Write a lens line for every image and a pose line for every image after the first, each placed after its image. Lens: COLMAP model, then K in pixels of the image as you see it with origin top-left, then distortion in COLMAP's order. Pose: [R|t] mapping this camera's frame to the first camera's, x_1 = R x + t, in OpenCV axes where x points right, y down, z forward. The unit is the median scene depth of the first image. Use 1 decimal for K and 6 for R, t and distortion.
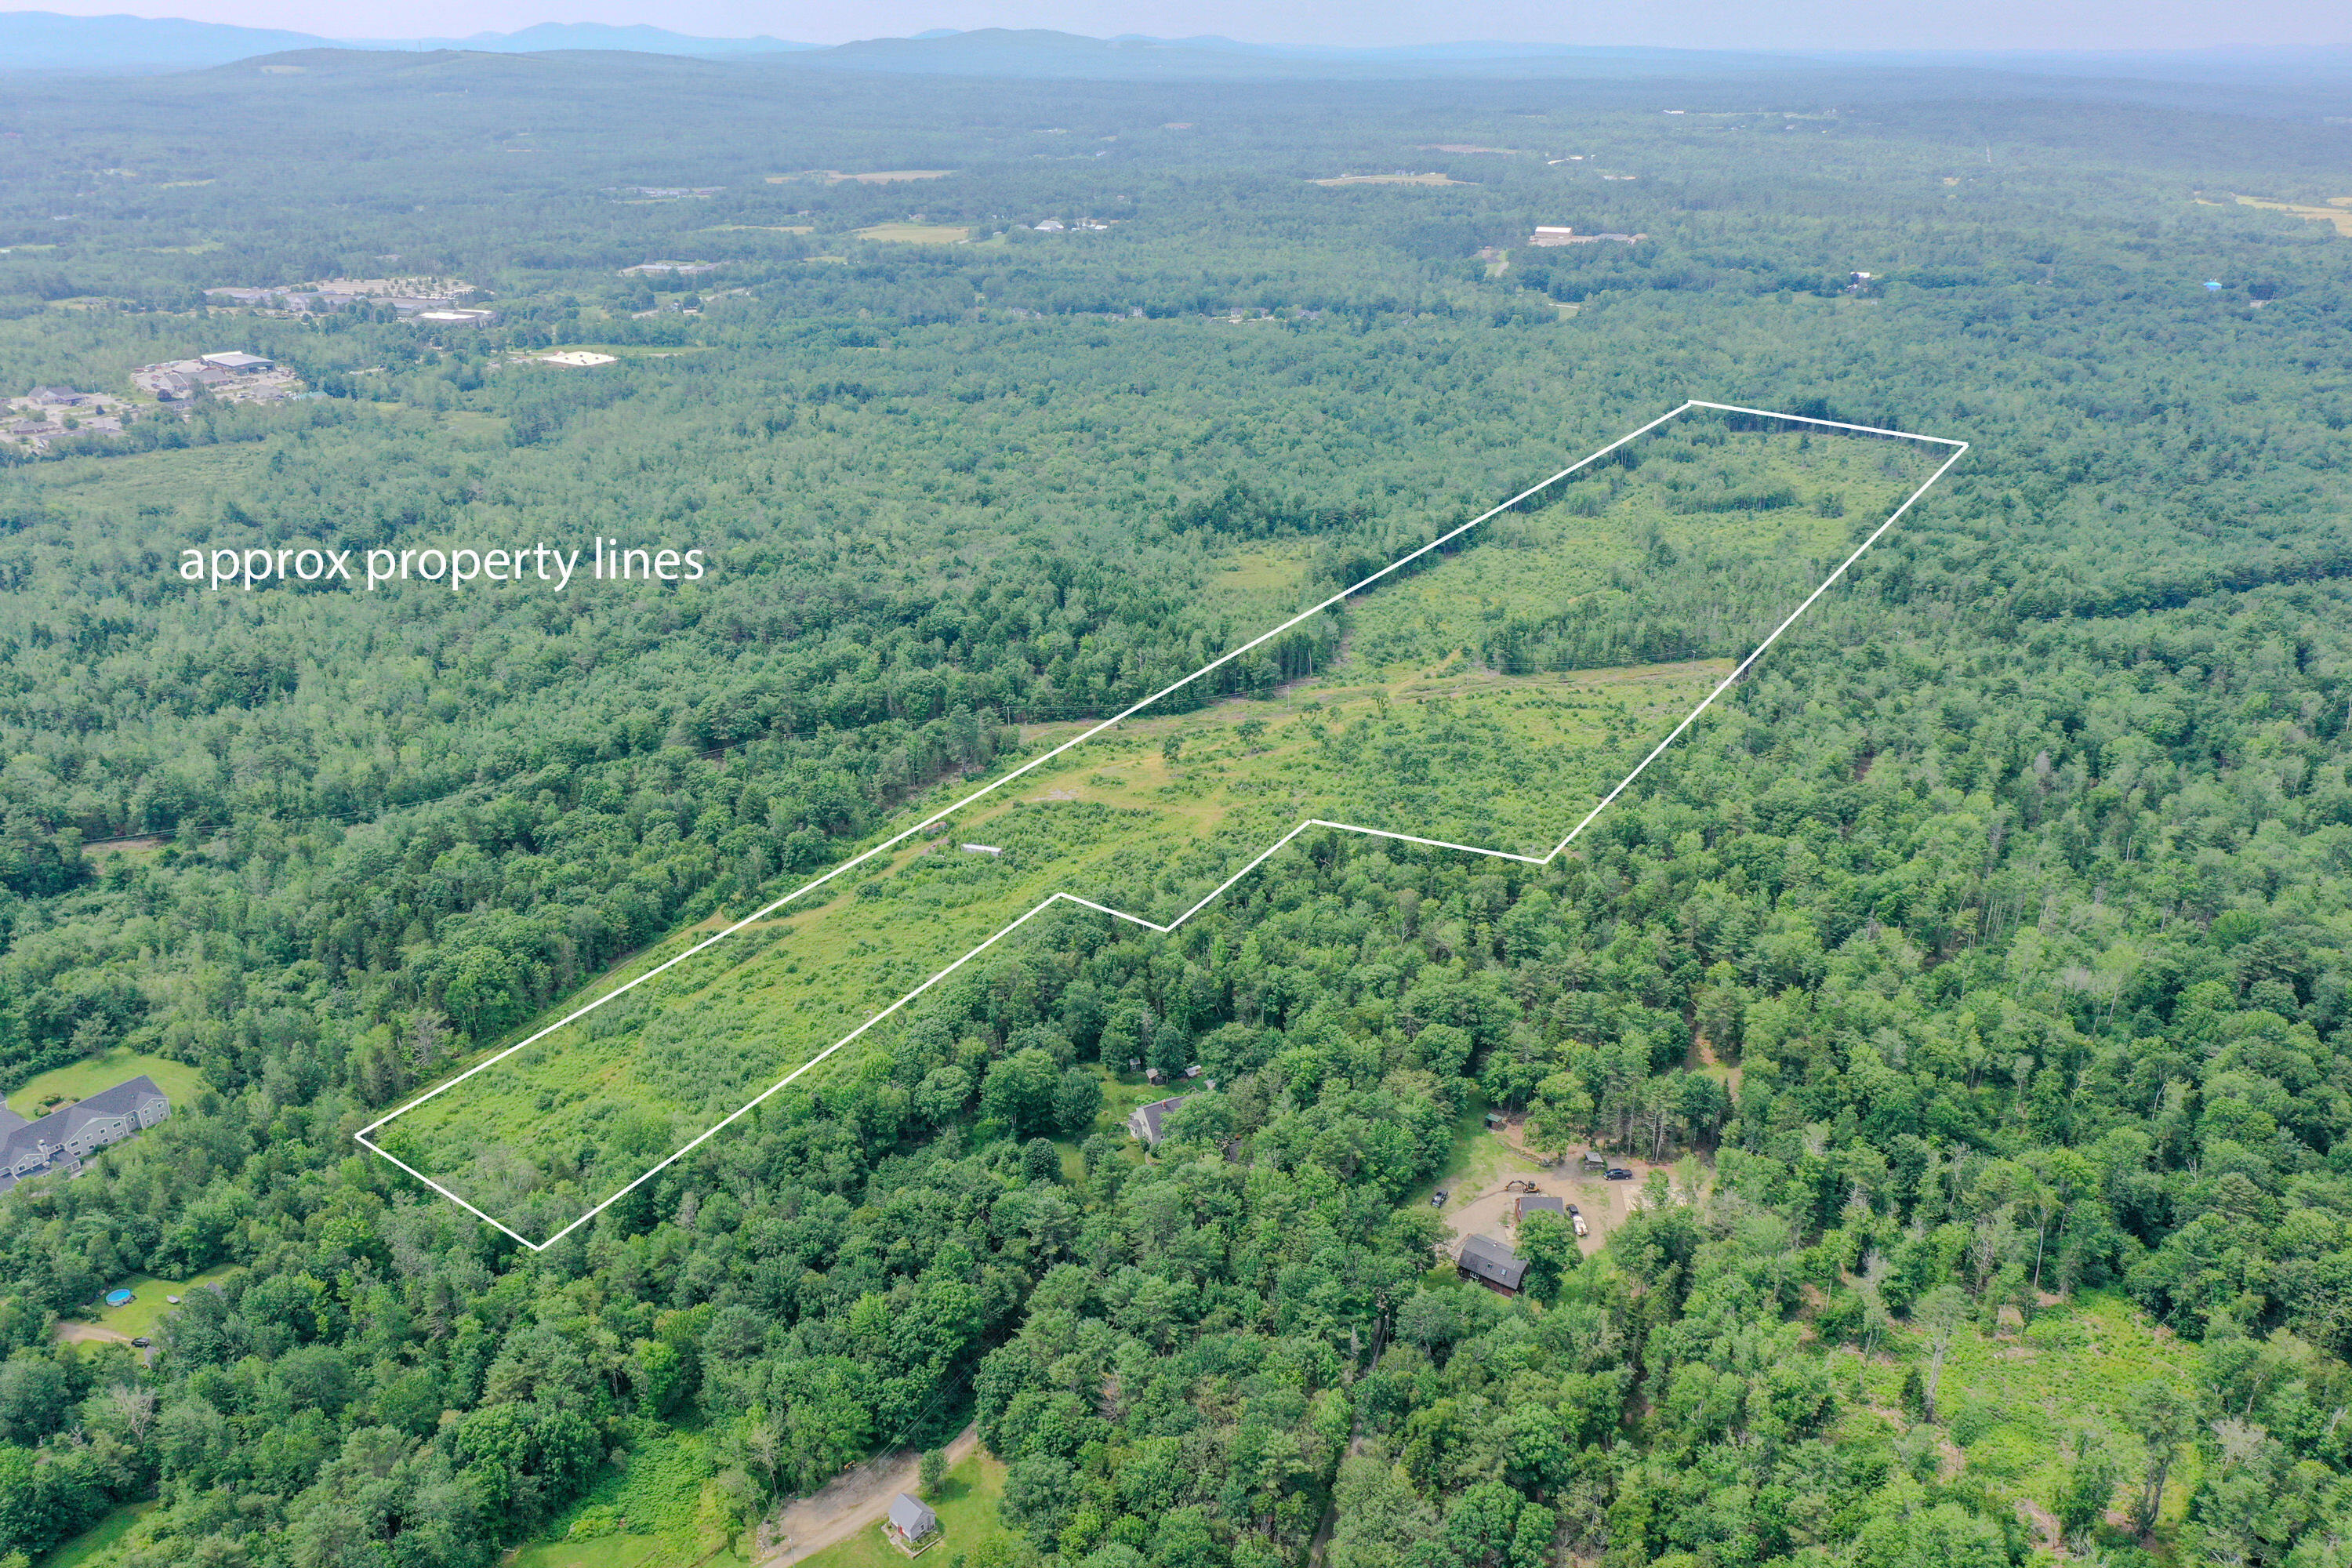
lens RADIAL K [[1880.4, 0, 1176.0], [0, 1880.4, 784.0], [0, 0, 1]] dist [0.006358, 0.003217]
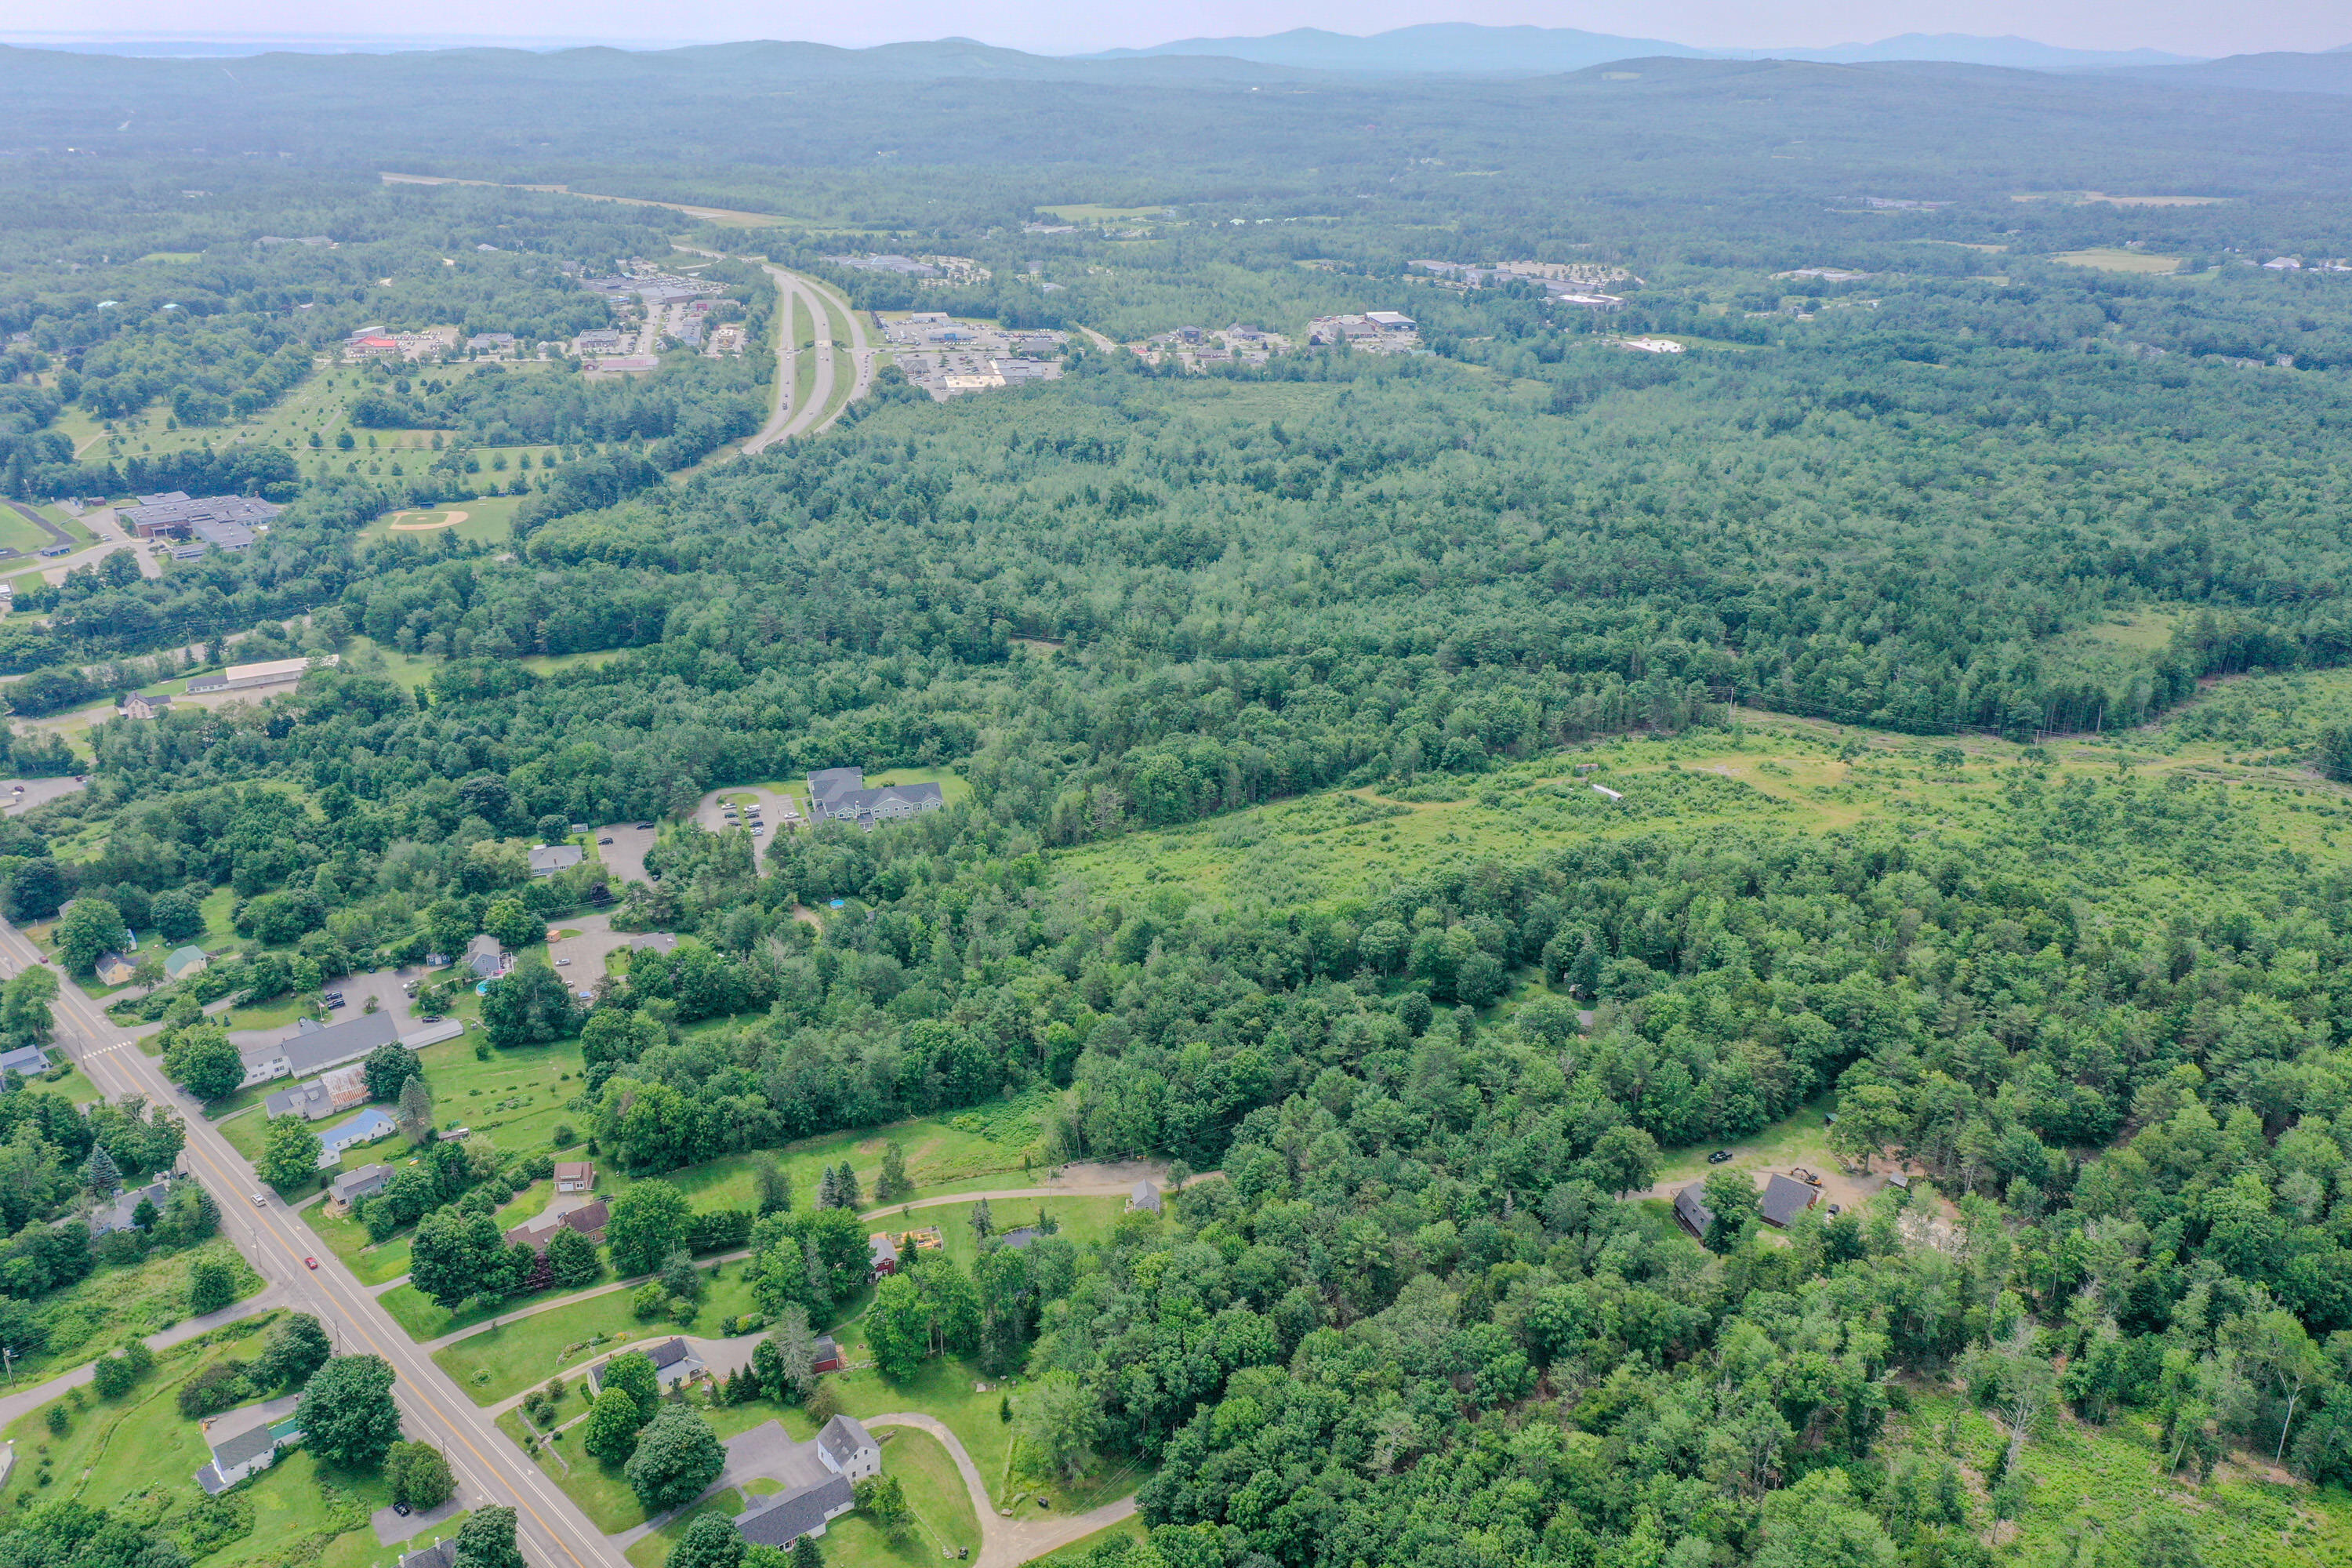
lens RADIAL K [[1905.4, 0, 1176.0], [0, 1905.4, 784.0], [0, 0, 1]] dist [0.006114, -0.002670]
pose [[0.781833, 0.233710, -0.578028, 0.215186], [-0.239179, 0.968584, 0.068109, 0.009381], [0.575787, 0.085002, 0.813169, -0.023569]]
